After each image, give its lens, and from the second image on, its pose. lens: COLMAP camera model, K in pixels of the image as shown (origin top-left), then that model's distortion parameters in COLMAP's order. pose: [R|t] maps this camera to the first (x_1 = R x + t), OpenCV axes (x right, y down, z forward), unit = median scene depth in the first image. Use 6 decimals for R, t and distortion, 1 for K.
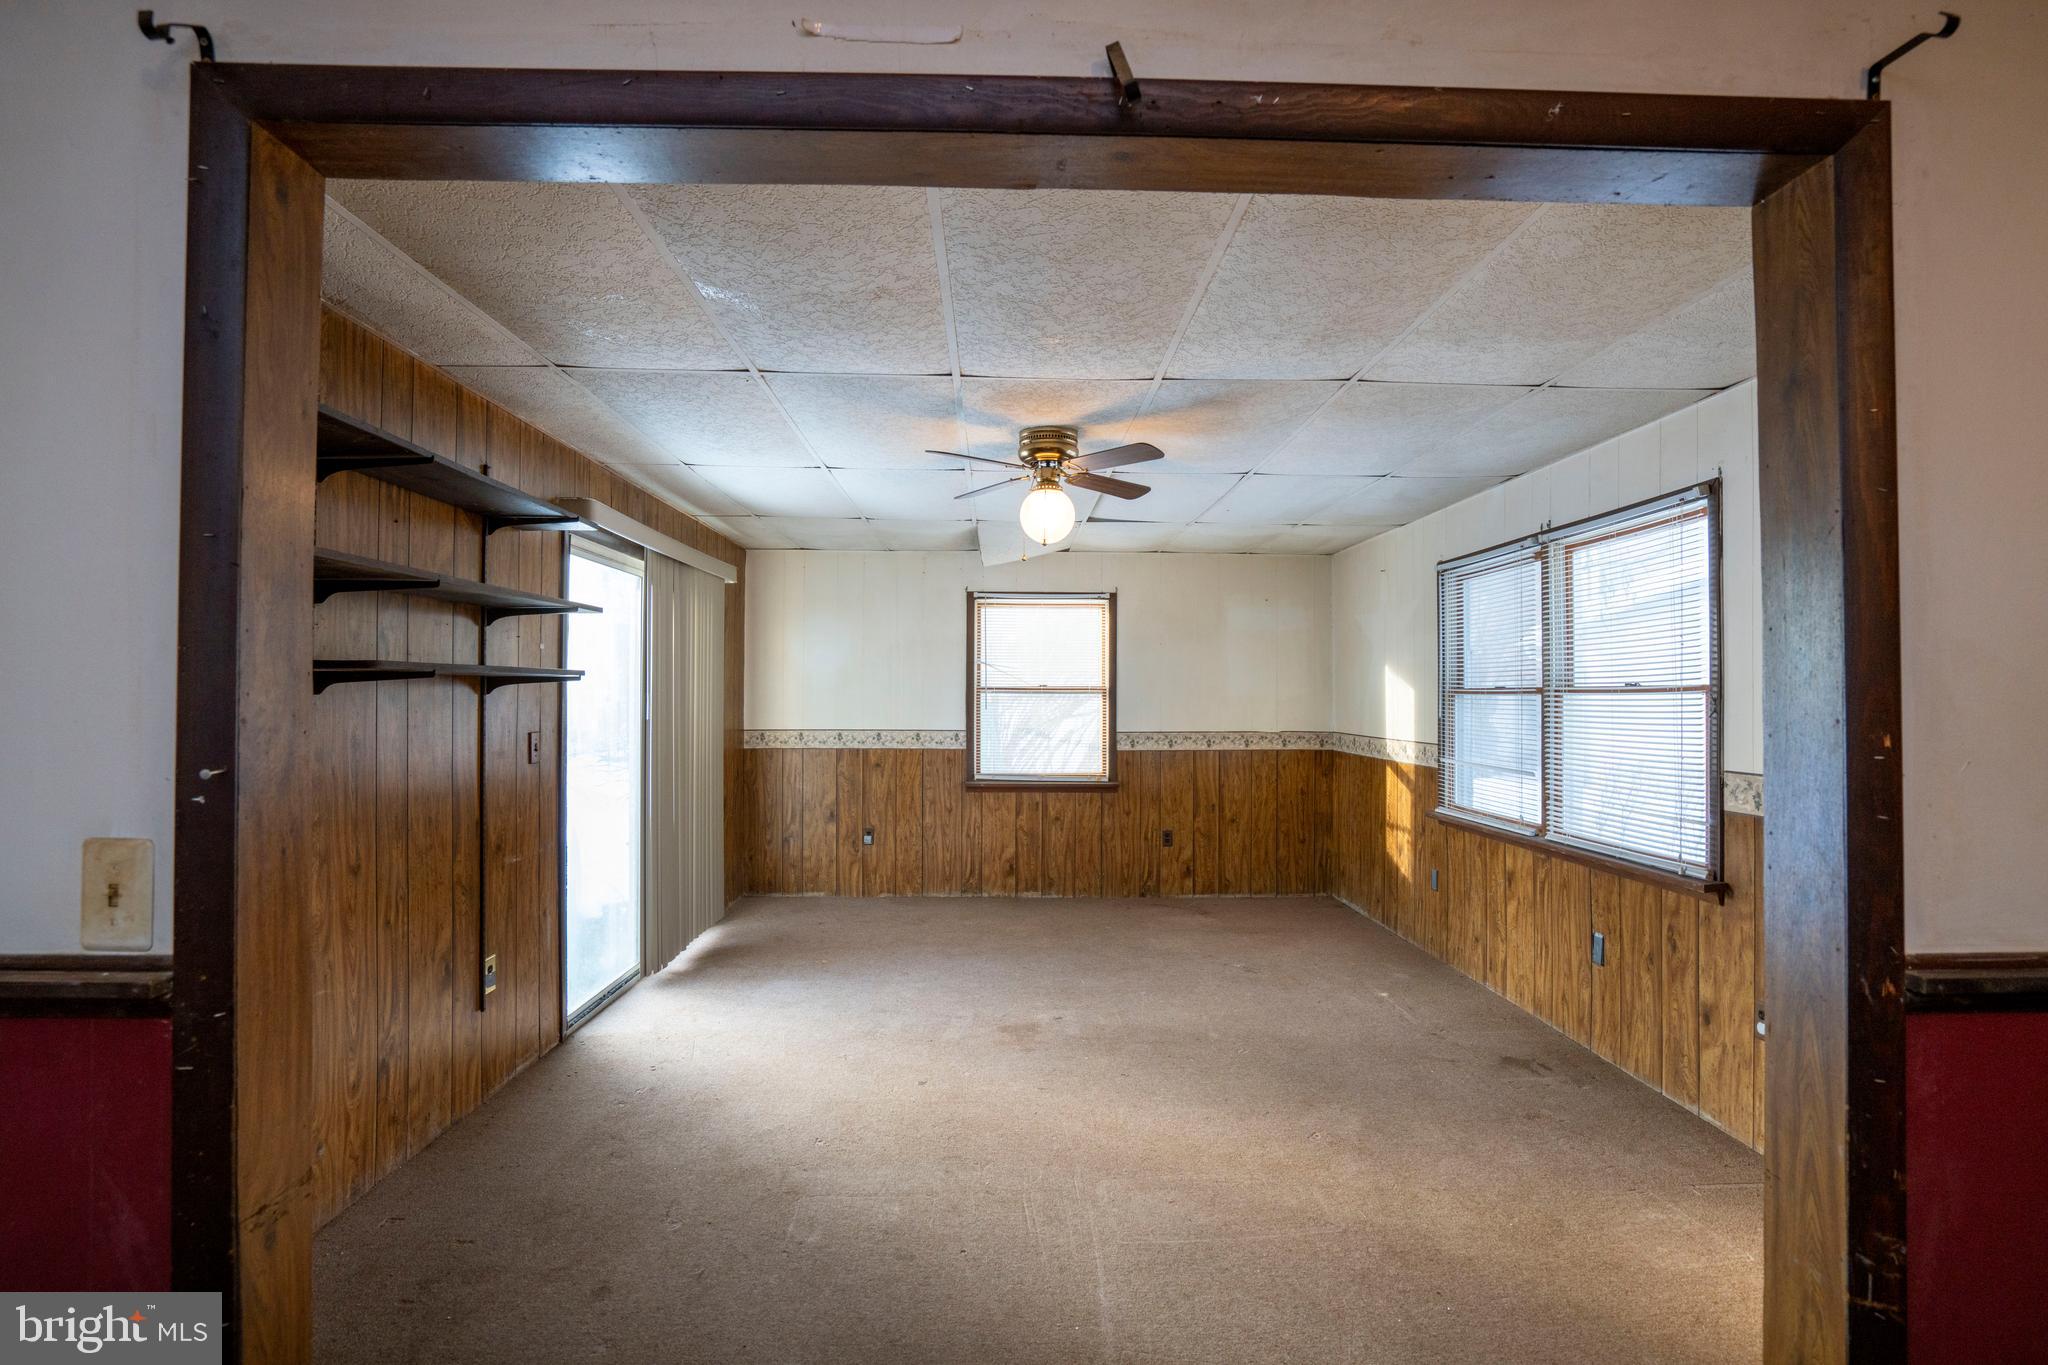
lens RADIAL K [[959.1, 0, 1017.2], [0, 959.1, 691.4], [0, 0, 1]] dist [-0.067086, 0.031684]
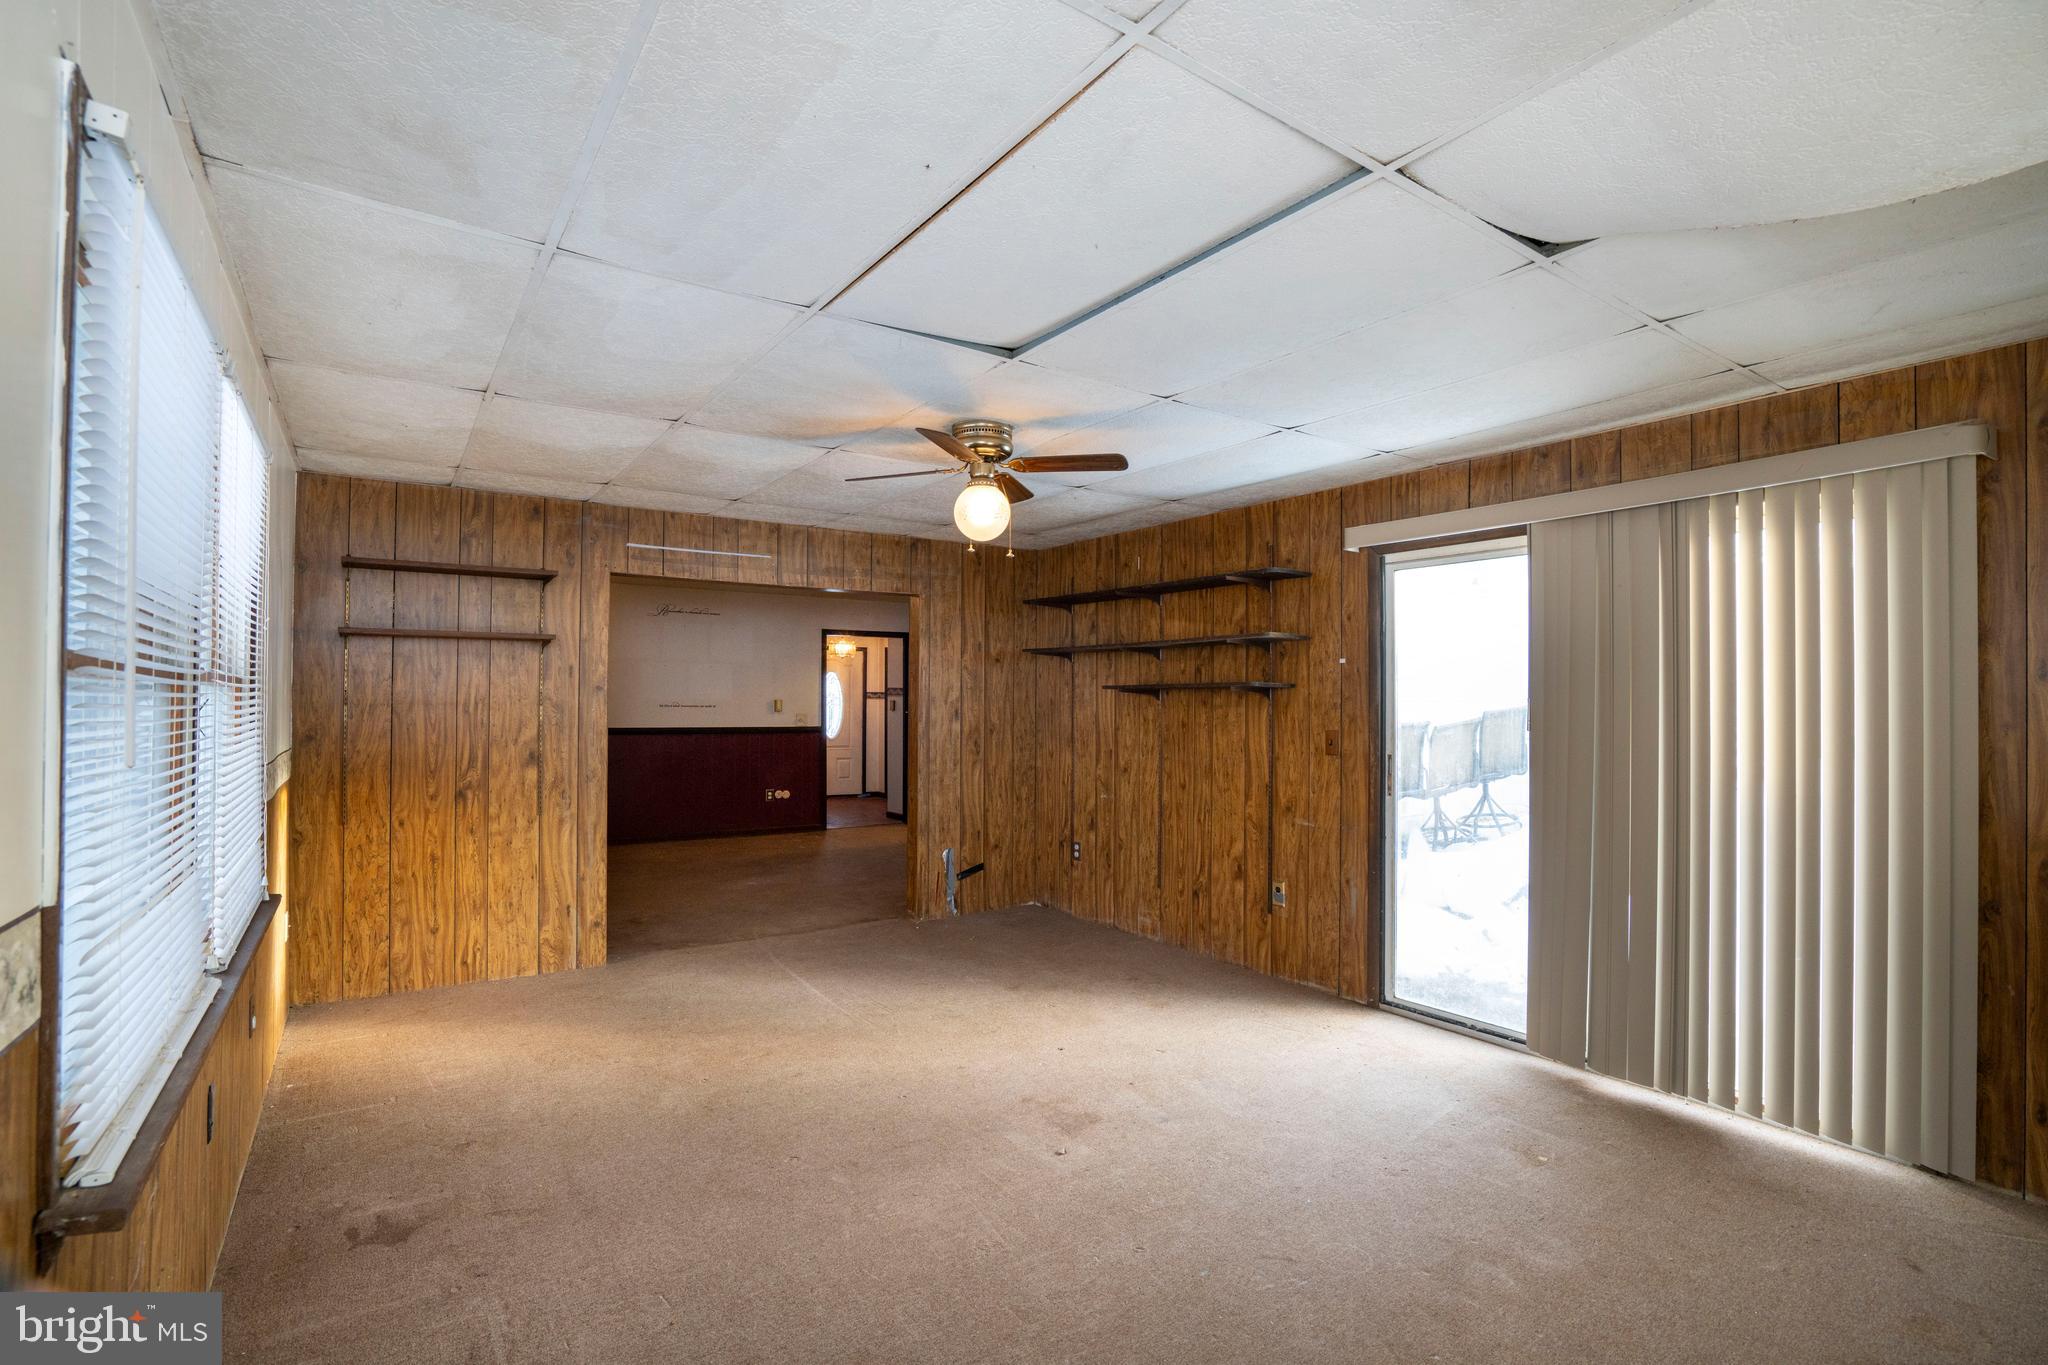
lens RADIAL K [[959.1, 0, 1017.2], [0, 959.1, 691.4], [0, 0, 1]] dist [-0.067086, 0.031684]
pose [[-0.836476, -0.014209, -0.547819, 0.530952], [-0.005039, 0.999821, -0.018238, 0.016590], [0.547981, -0.012495, -0.836398, 1.821904]]
